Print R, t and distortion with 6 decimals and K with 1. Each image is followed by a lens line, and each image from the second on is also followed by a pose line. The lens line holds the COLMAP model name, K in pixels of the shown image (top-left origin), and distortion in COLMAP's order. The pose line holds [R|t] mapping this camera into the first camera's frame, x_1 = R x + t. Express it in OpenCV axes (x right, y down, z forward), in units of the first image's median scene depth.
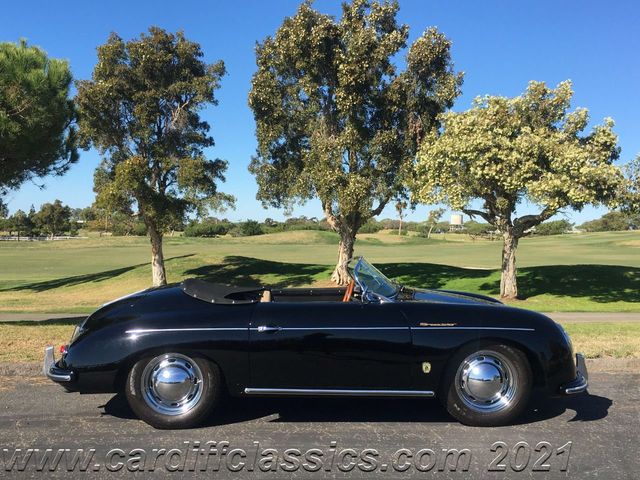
lens RADIAL K [[690.0, 0, 320.0], [0, 690.0, 240.0], [0, 0, 1]] dist [0.072650, -0.105217]
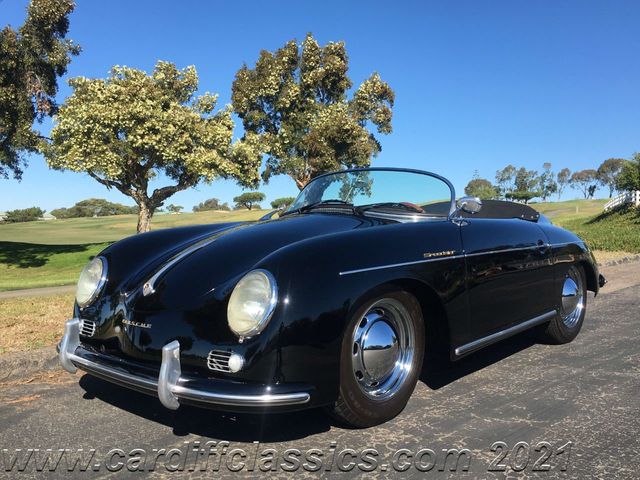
lens RADIAL K [[616.7, 0, 320.0], [0, 616.7, 240.0], [0, 0, 1]] dist [0.049155, -0.019552]
pose [[0.715557, -0.029932, 0.697913, -0.195193], [0.014719, 0.999506, 0.027776, 0.023158], [-0.698400, -0.009603, 0.715644, 0.150370]]
